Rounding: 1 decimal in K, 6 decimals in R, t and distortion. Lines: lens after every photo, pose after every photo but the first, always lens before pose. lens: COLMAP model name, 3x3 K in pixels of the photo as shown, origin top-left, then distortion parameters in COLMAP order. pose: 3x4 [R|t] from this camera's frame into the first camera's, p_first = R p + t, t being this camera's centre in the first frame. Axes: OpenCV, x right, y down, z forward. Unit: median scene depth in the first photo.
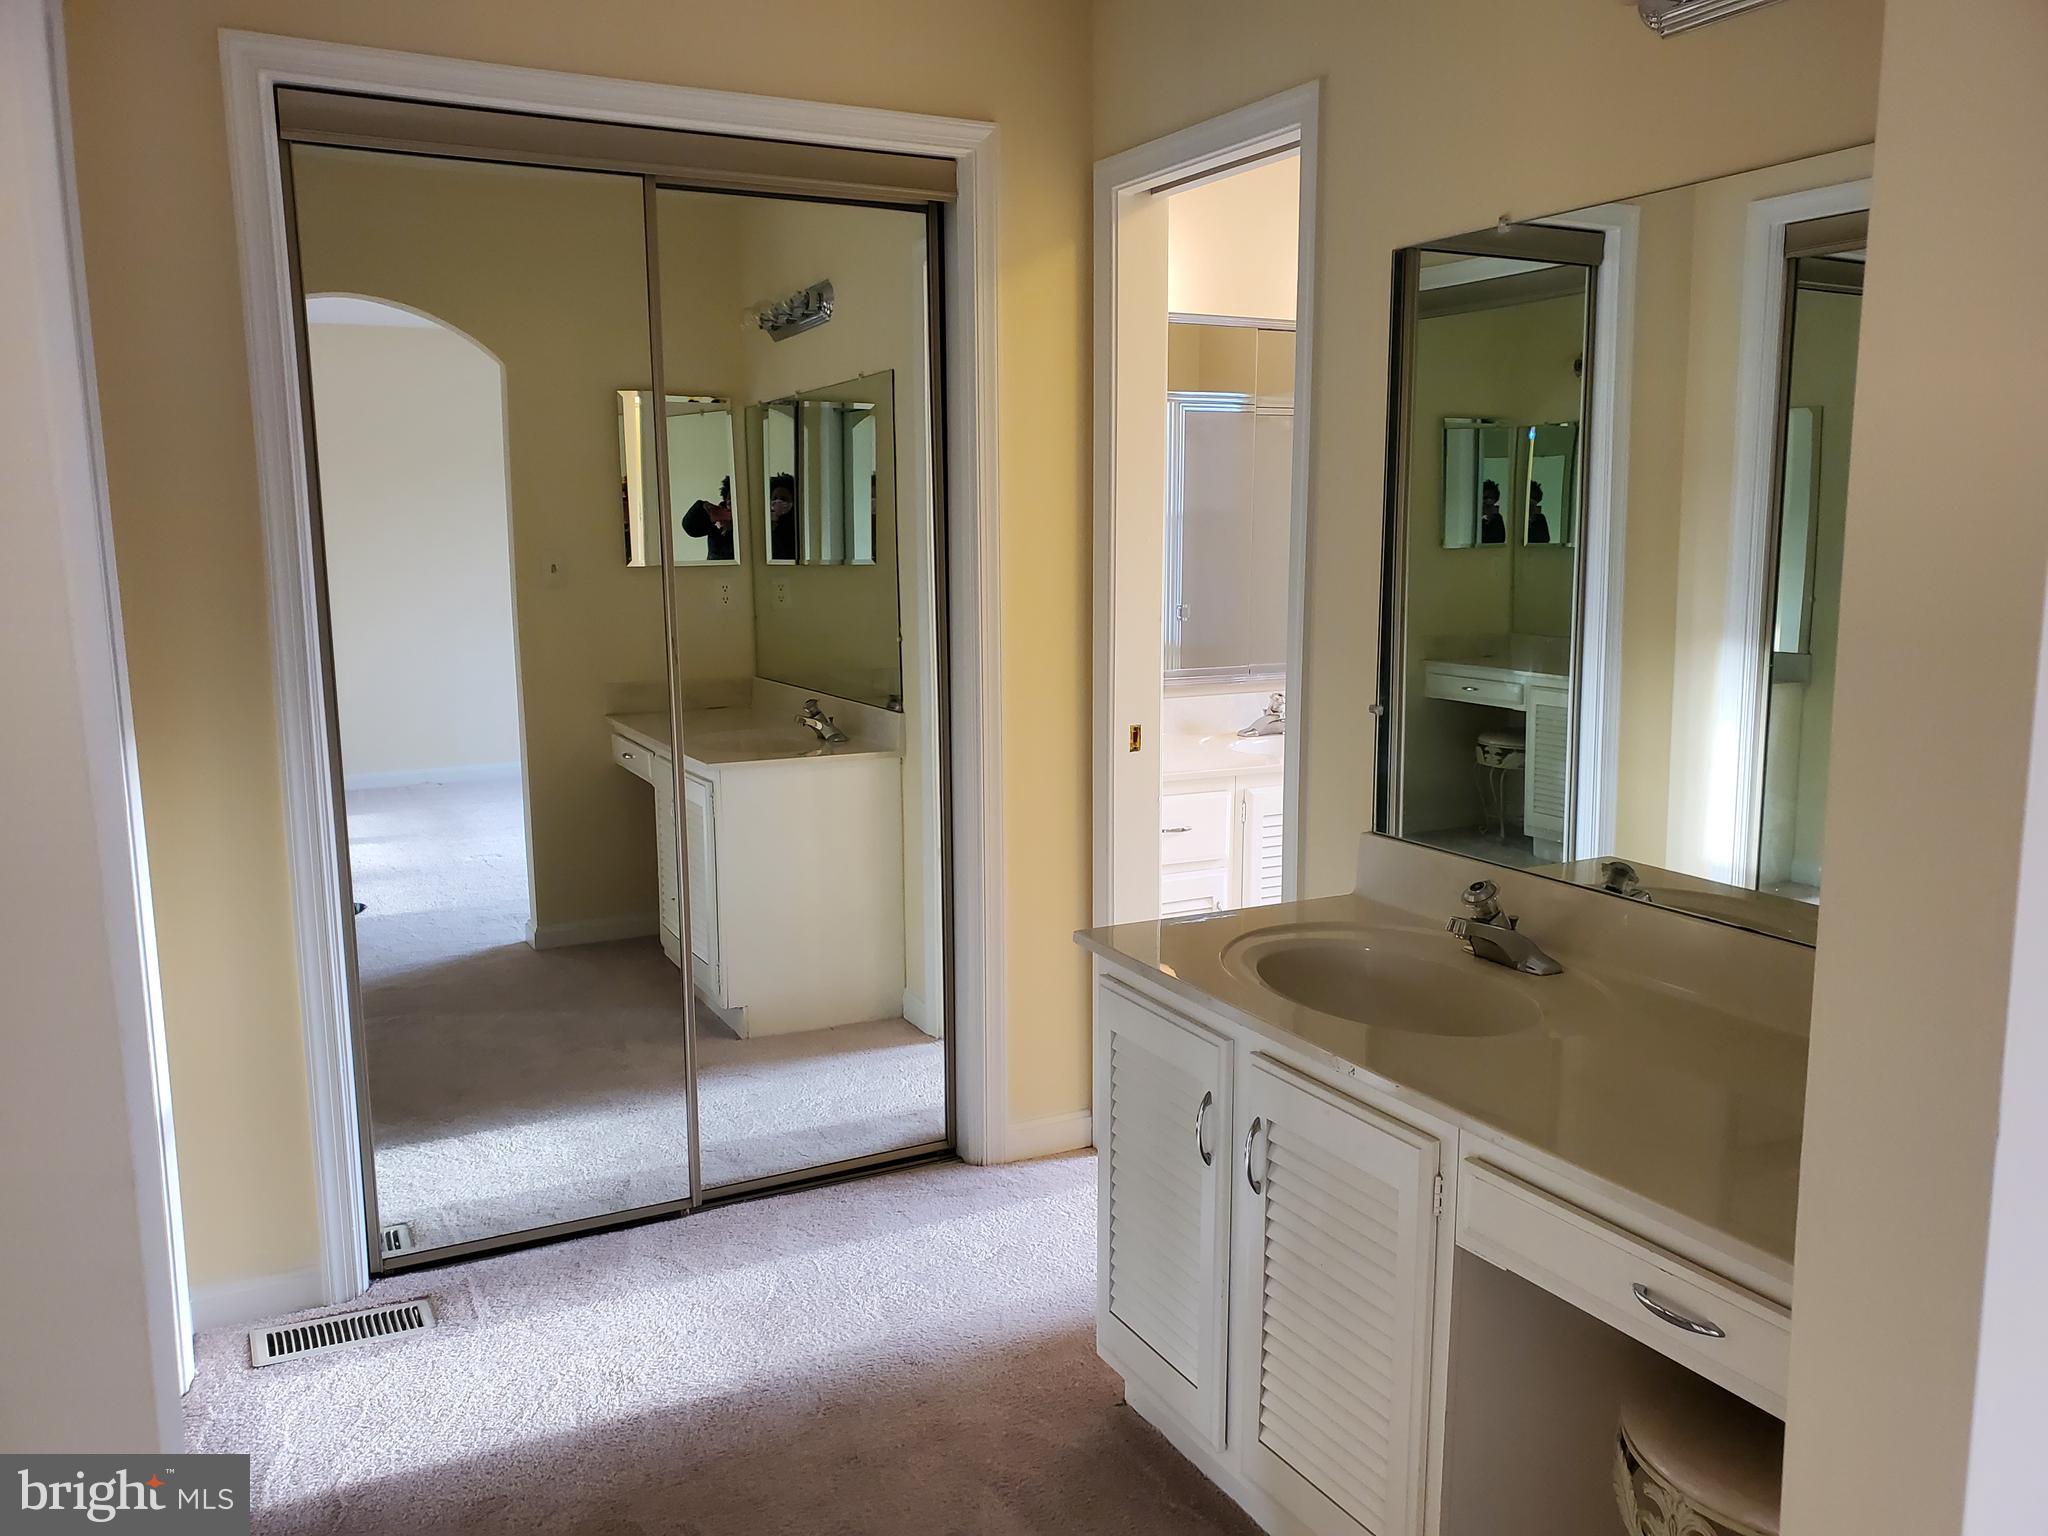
lens RADIAL K [[1613.4, 0, 1024.6], [0, 1613.4, 770.7], [0, 0, 1]] dist [0.008826, -0.001960]
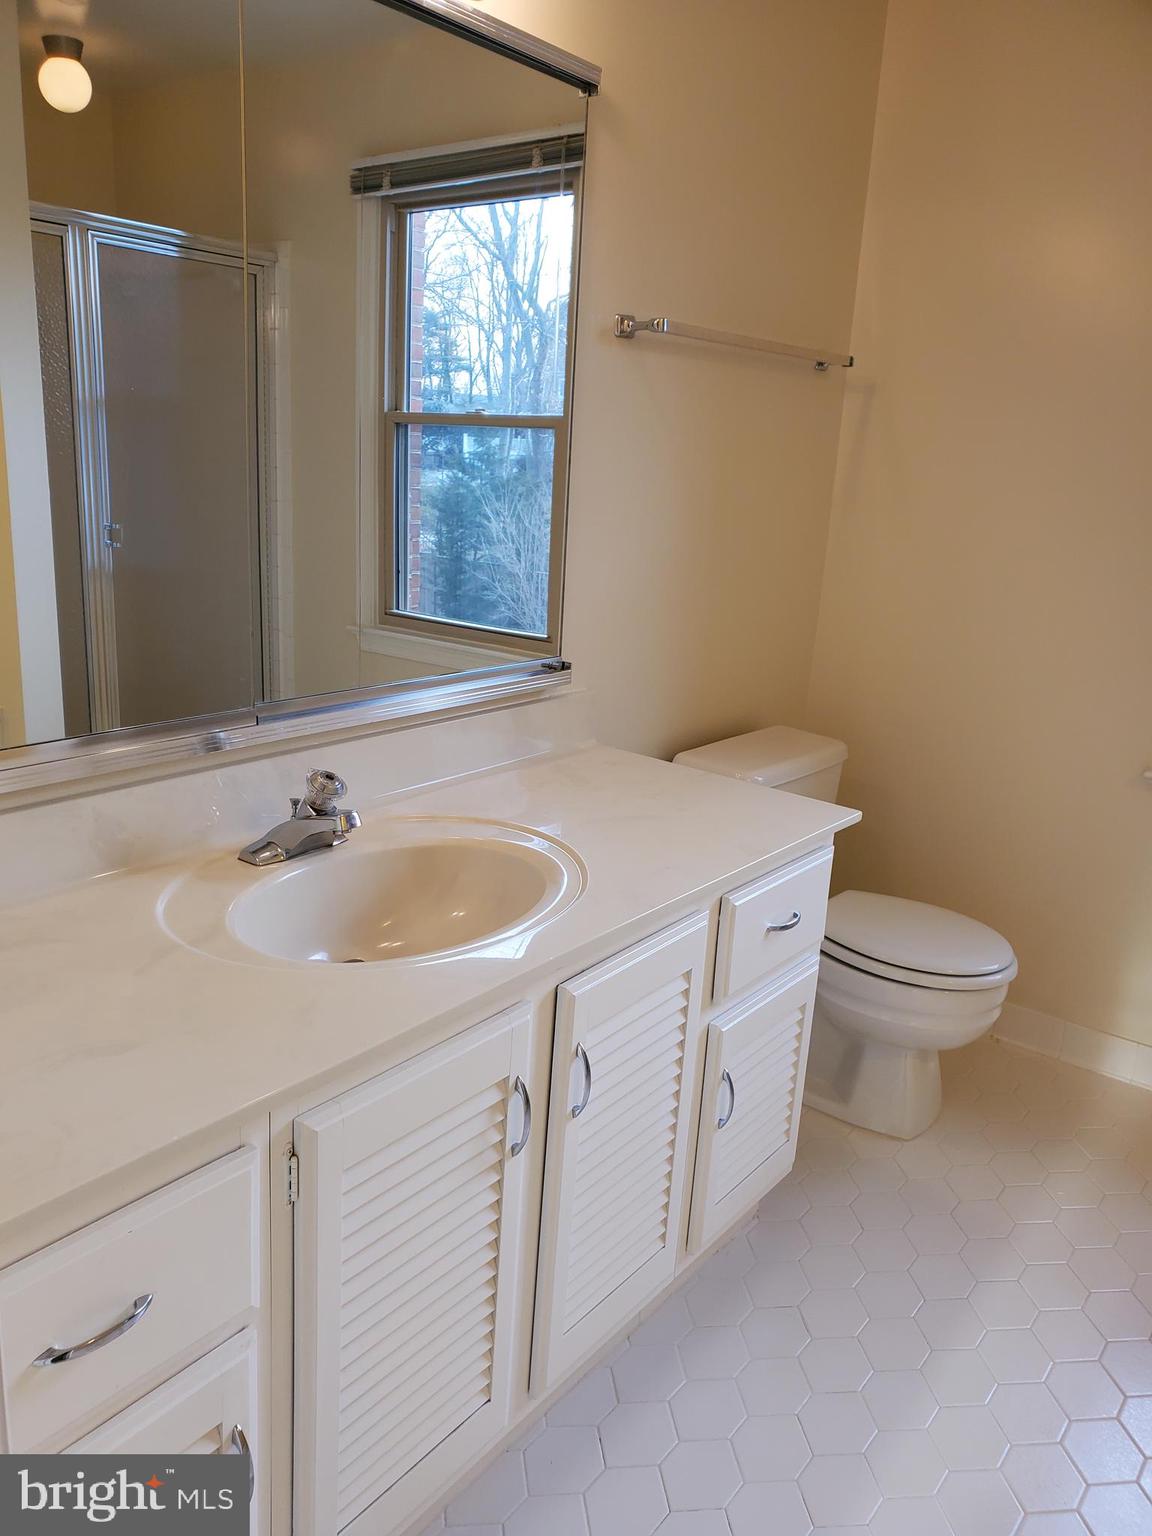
lens RADIAL K [[1210.1, 0, 573.9], [0, 1210.1, 764.6], [0, 0, 1]] dist [0.008826, -0.001960]
pose [[0.901988, -0.068073, 0.426361, 0.070830], [0.017549, 0.992457, 0.121331, -0.091554], [-0.431405, -0.101957, 0.896379, 0.639463]]
